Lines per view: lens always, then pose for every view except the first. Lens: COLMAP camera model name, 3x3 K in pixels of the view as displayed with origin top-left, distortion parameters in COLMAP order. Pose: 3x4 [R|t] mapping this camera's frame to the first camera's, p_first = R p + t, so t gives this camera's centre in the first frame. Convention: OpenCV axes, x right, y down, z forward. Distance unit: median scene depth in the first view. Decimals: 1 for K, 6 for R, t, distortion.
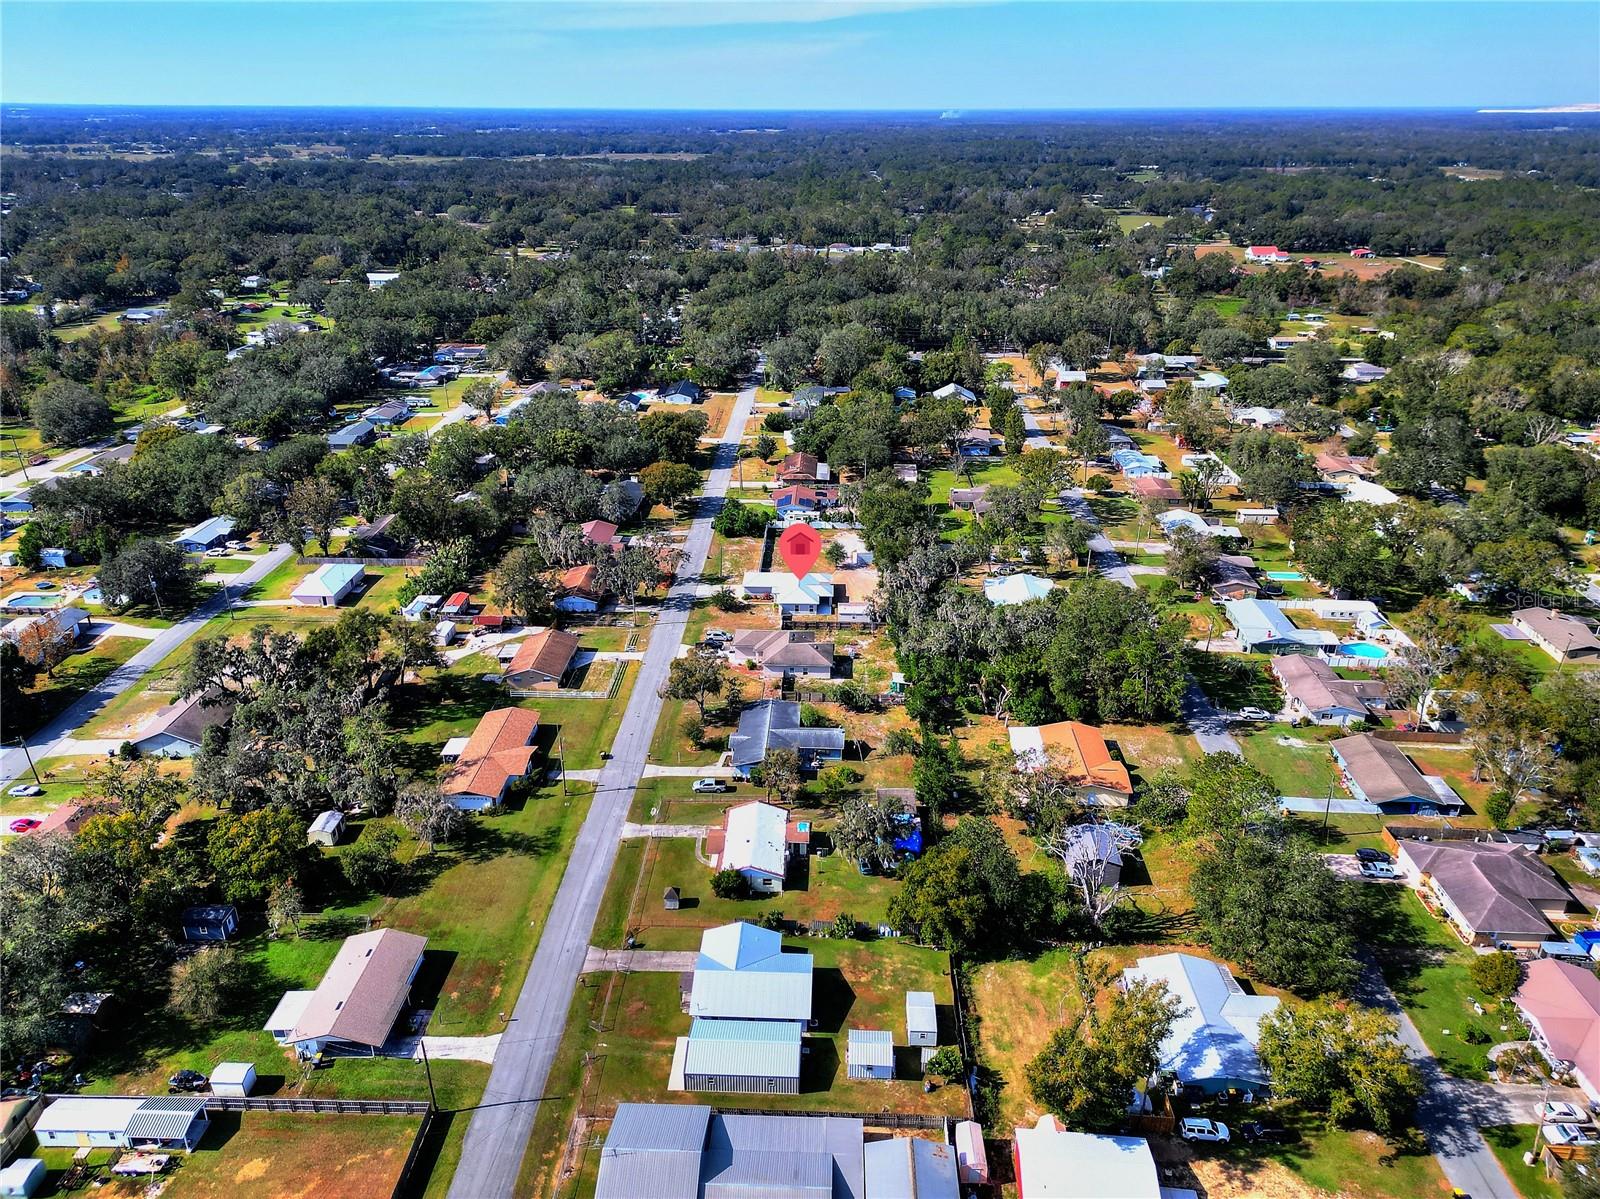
lens RADIAL K [[1110.8, 0, 795.3], [0, 1110.8, 602.2], [0, 0, 1]] dist [0.082020, -0.076812]
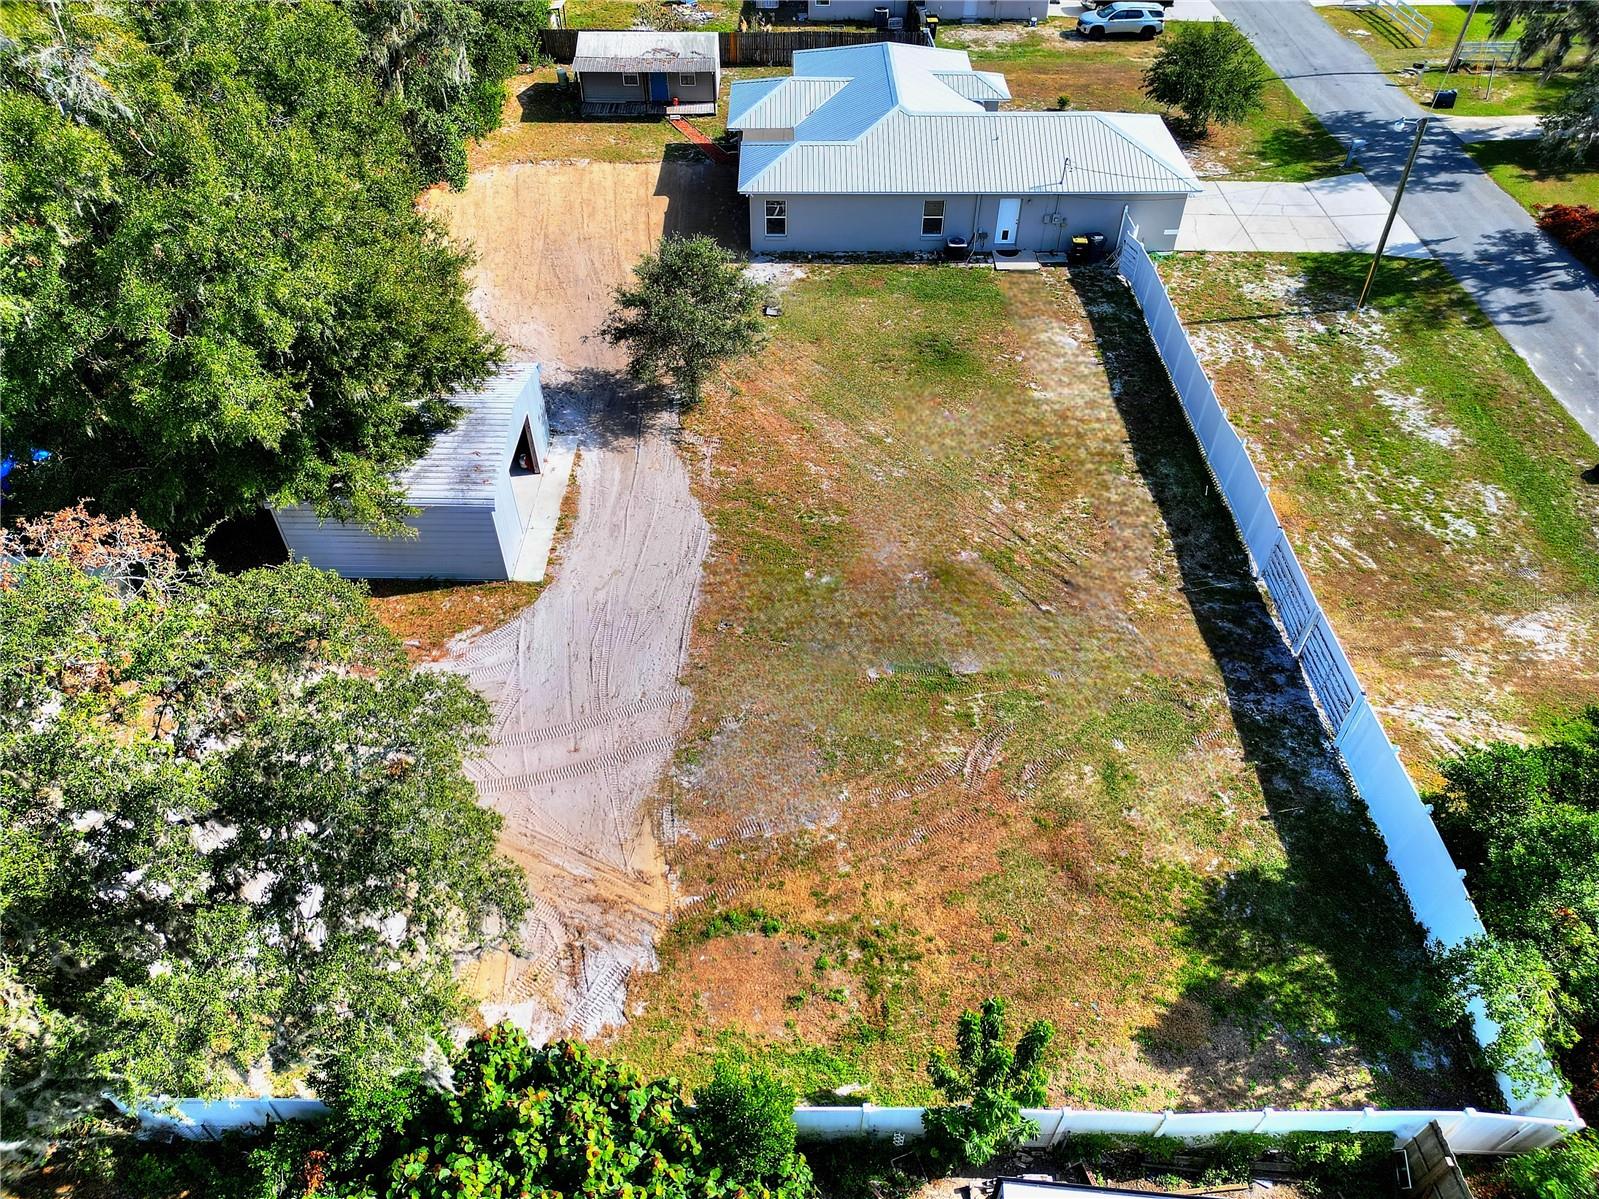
lens RADIAL K [[1110.1, 0, 794.8], [0, 1110.1, 602.2], [0, 0, 1]] dist [0.082020, -0.076812]
pose [[-0.999326, 0.017828, -0.032073, 0.029970], [-0.022720, 0.385737, 0.922329, -0.174151], [0.028816, 0.922436, -0.385073, 1.150316]]
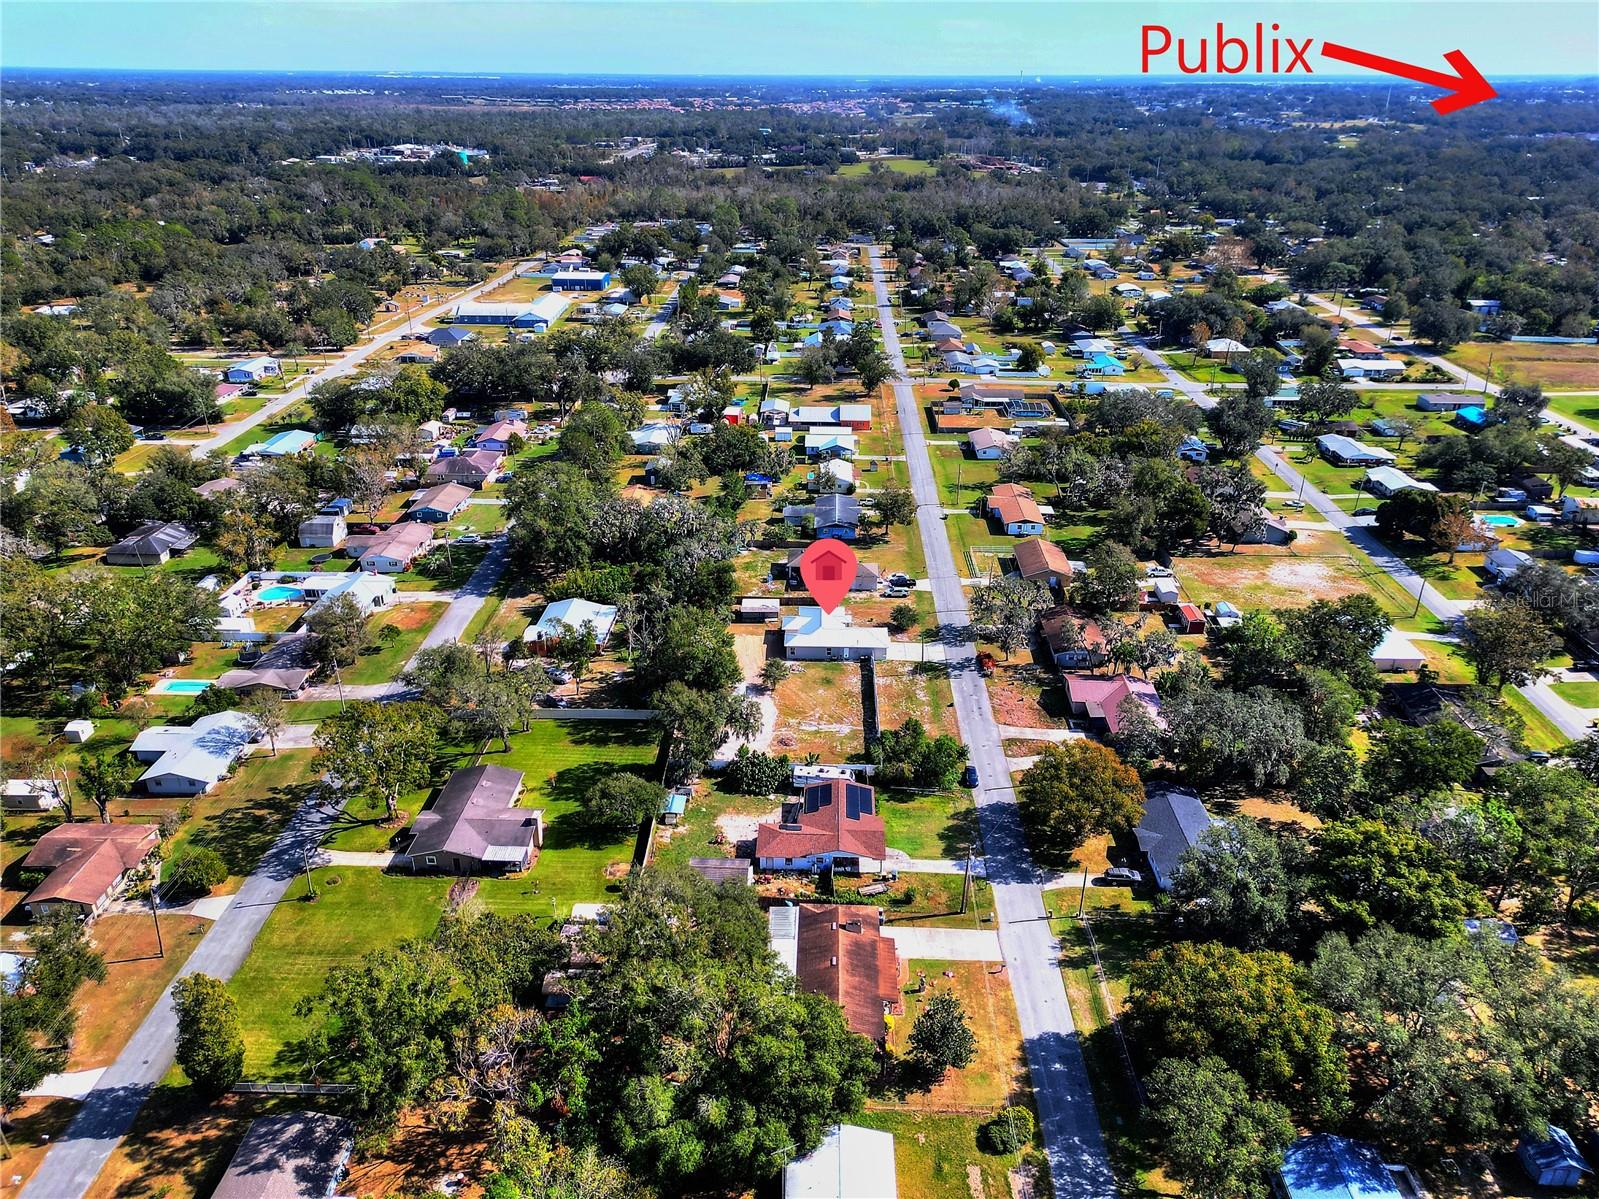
lens RADIAL K [[1110.1, 0, 794.8], [0, 1110.1, 602.2], [0, 0, 1]] dist [0.082020, -0.076812]
pose [[-0.999970, -0.003901, -0.006720, 0.029973], [-0.007631, 0.655999, 0.754723, -0.673022], [0.001464, 0.754751, -0.656009, 1.532244]]
